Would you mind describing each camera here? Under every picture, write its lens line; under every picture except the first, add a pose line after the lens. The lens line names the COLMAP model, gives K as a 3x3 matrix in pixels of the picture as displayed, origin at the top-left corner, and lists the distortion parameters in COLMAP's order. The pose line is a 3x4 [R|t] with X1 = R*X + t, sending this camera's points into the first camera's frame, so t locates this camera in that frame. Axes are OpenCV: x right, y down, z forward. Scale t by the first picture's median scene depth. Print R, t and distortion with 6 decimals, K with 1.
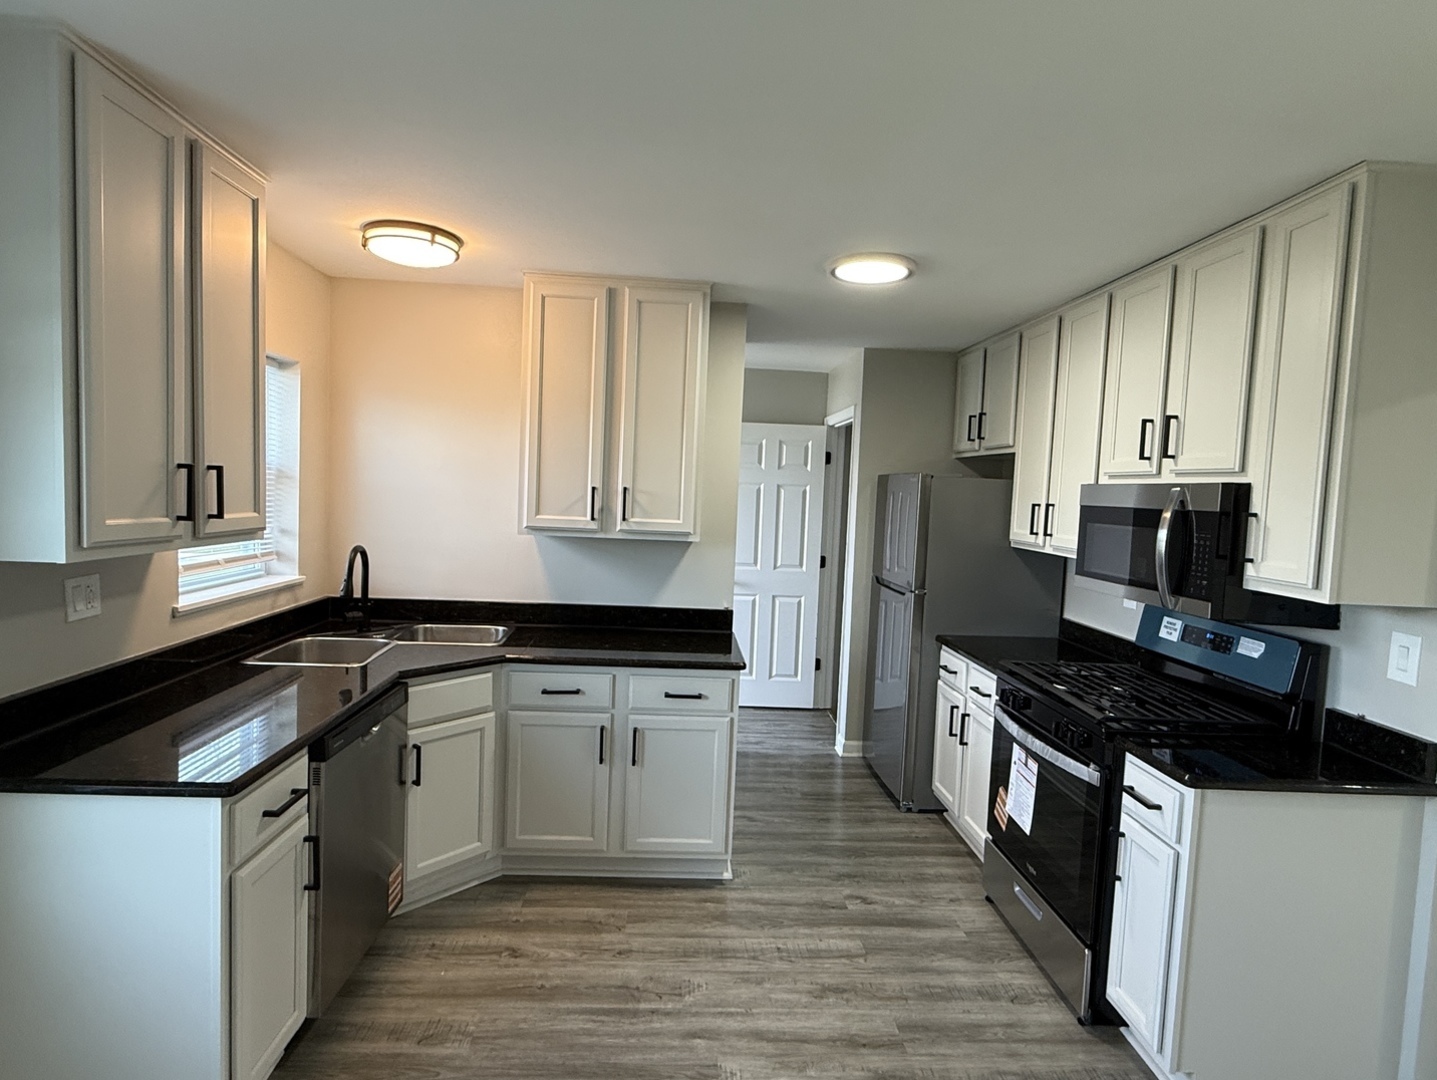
lens RADIAL K [[772.4, 0, 717.9], [0, 772.4, 538.2], [0, 0, 1]] dist [0.001163, 0.001189]
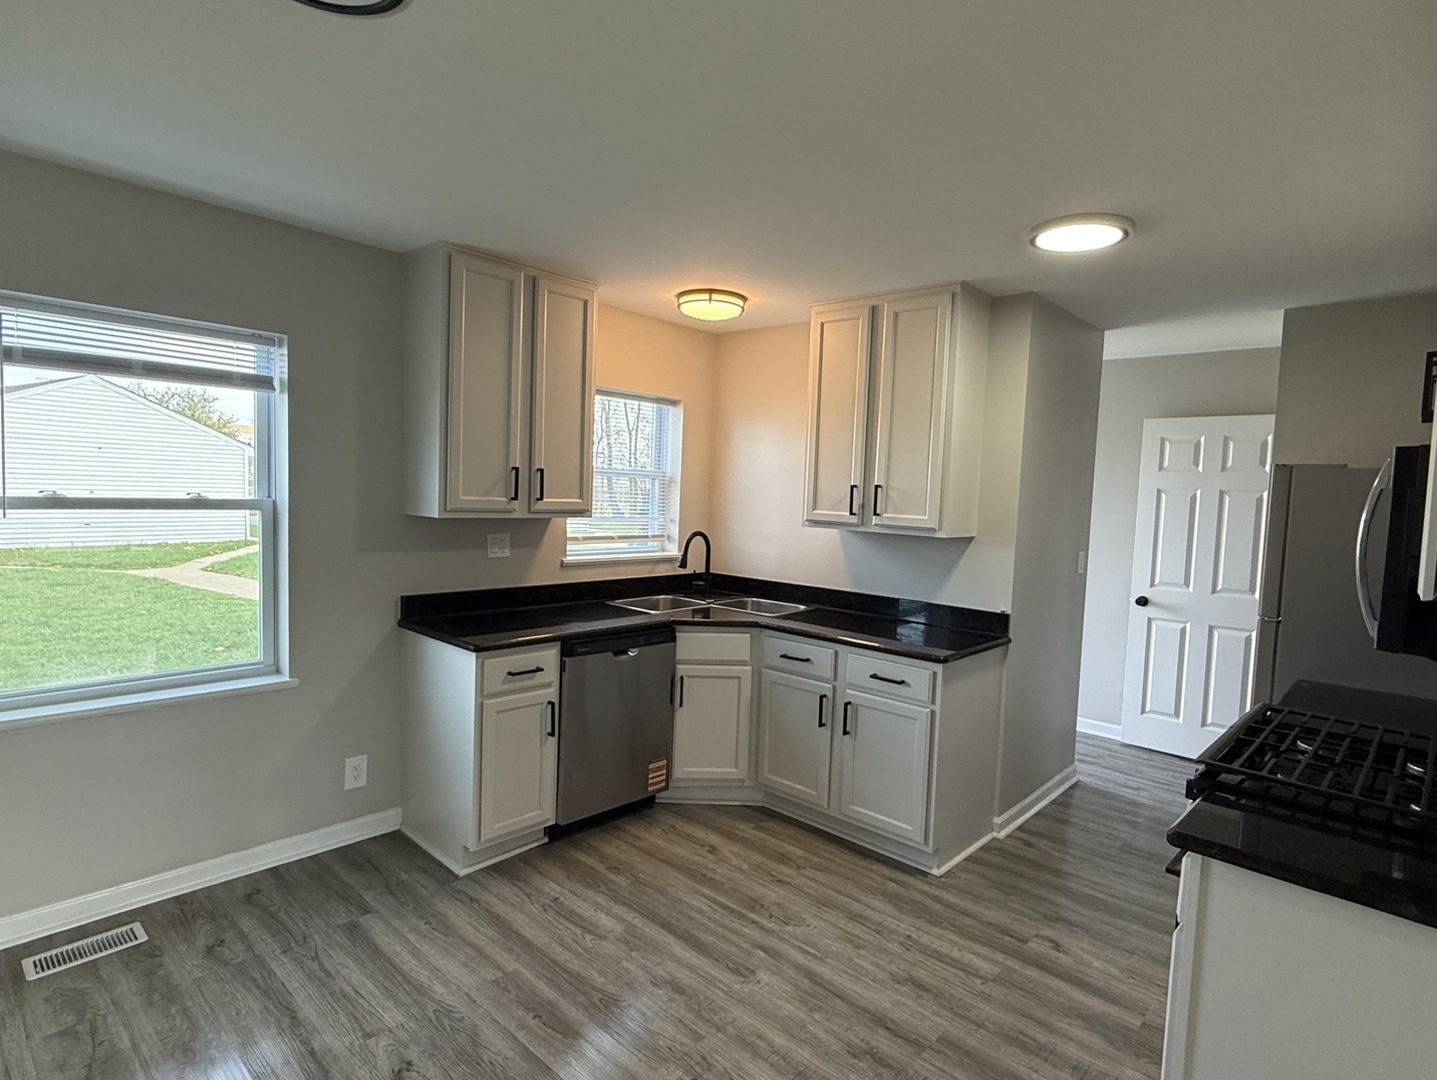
lens RADIAL K [[772.4, 0, 715.8], [0, 772.4, 538.3], [0, 0, 1]] dist [0.001163, 0.001189]
pose [[0.695967, 0.030749, -0.717415, 0.555156], [-0.054780, 0.998445, -0.010348, 0.036053], [0.715981, 0.046502, 0.696569, 0.089348]]
